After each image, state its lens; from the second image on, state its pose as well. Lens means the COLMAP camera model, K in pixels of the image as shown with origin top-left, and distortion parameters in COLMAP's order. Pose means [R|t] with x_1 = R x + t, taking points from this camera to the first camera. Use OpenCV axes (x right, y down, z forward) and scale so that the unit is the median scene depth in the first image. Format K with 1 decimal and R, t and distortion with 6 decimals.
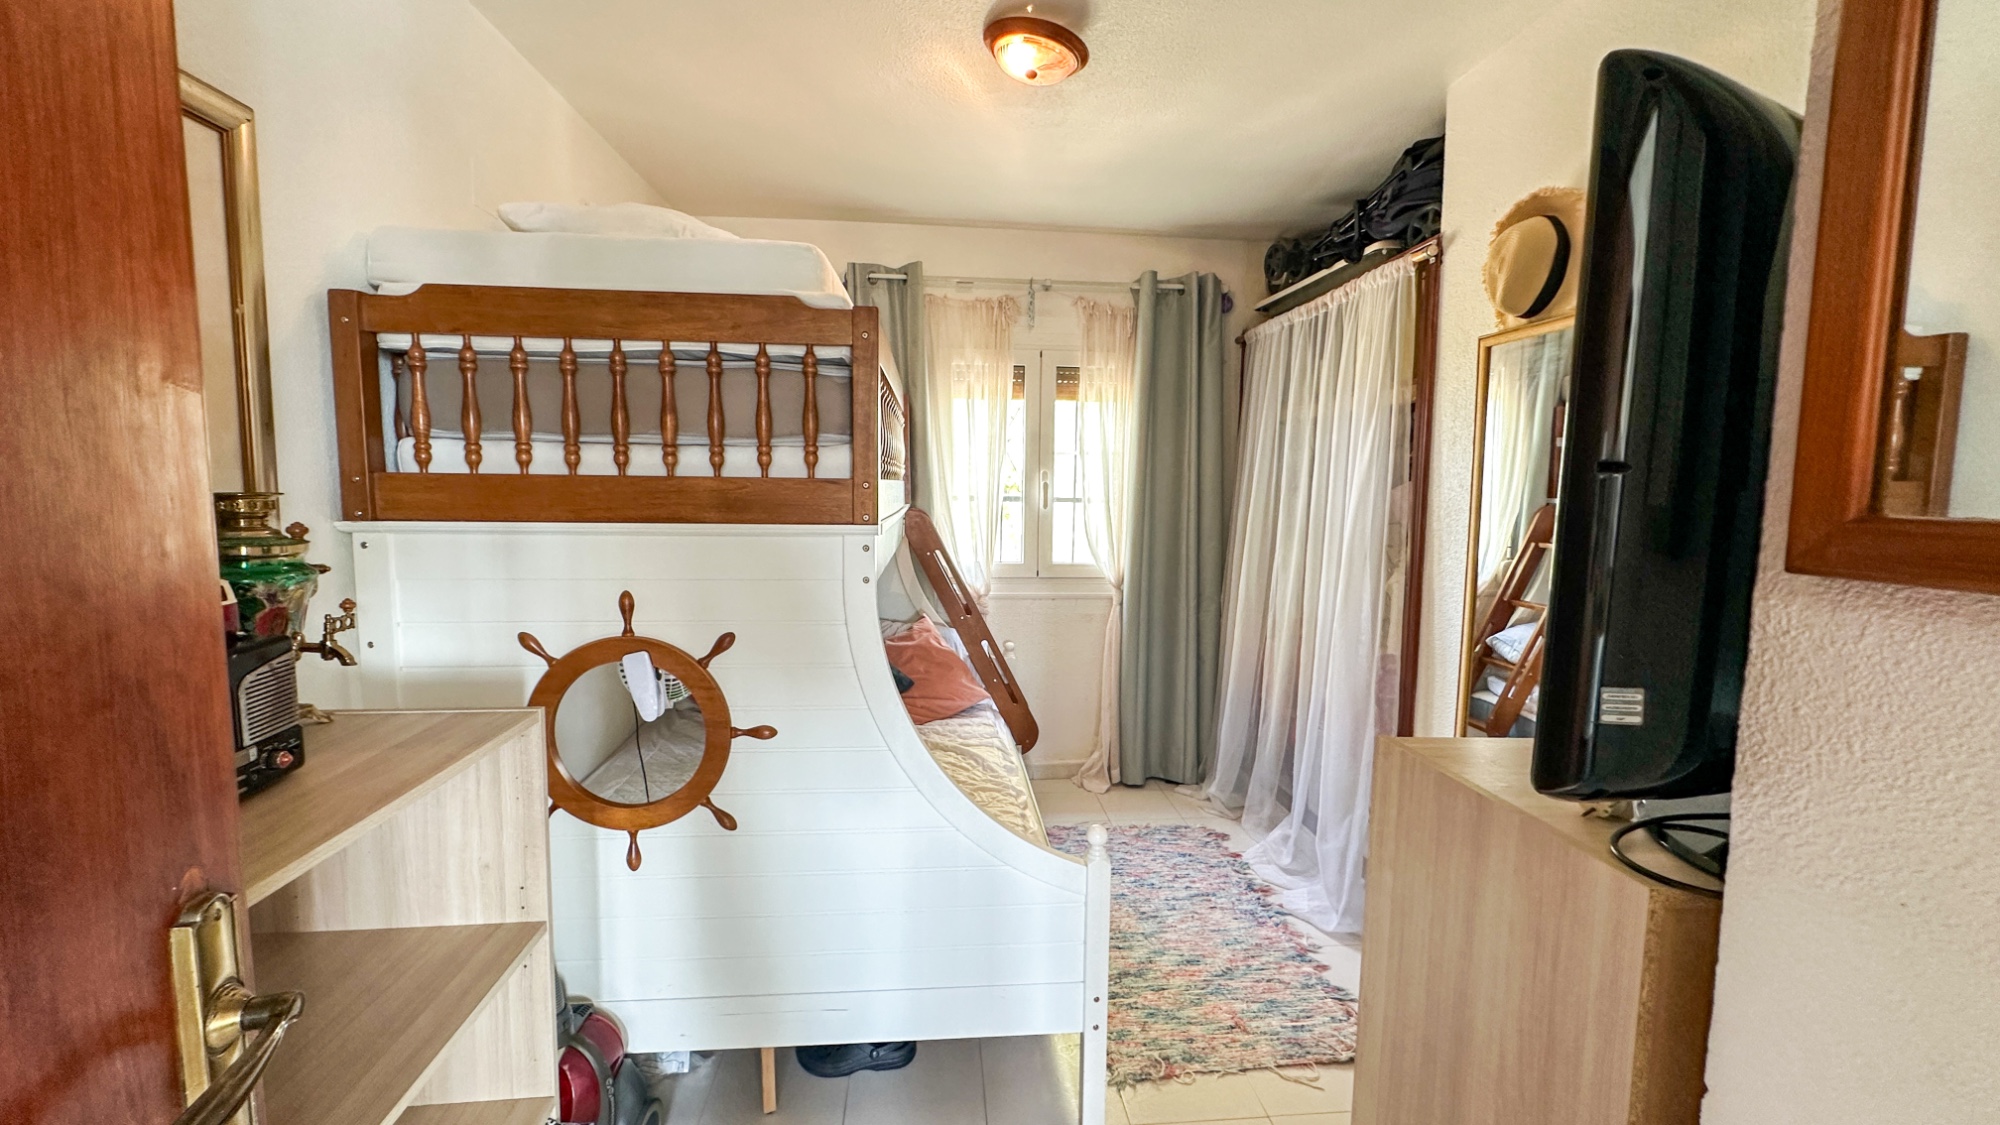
lens RADIAL K [[805.9, 0, 994.1], [0, 805.9, 564.0], [0, 0, 1]] dist [-0.000282, -0.000096]
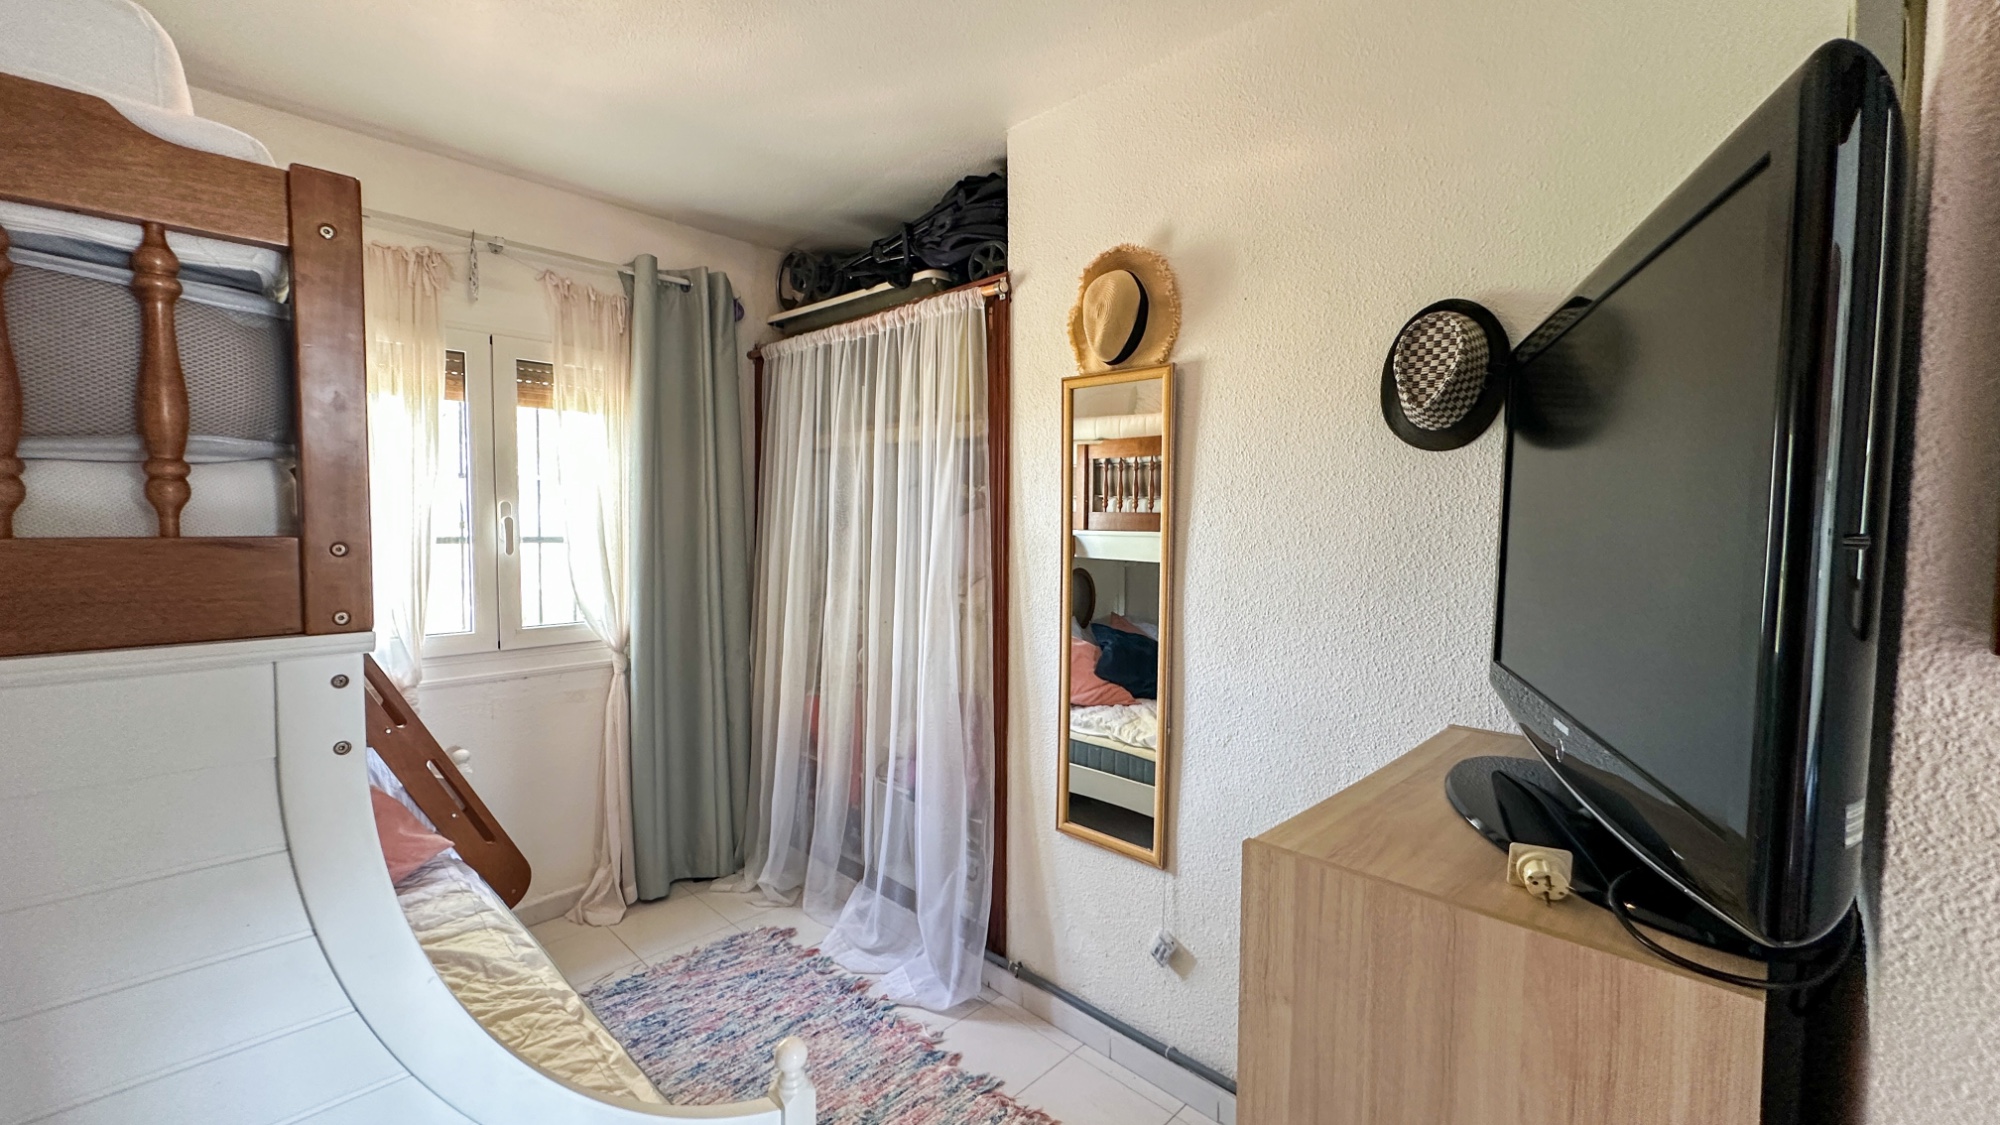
lens RADIAL K [[805.9, 0, 1008.9], [0, 805.9, 561.0], [0, 0, 1]] dist [-0.000282, -0.000096]
pose [[0.751857, -0.043150, 0.657913, -0.101546], [0.066179, 0.997756, -0.010190, -0.035045], [-0.655996, 0.051202, 0.753025, 0.224891]]
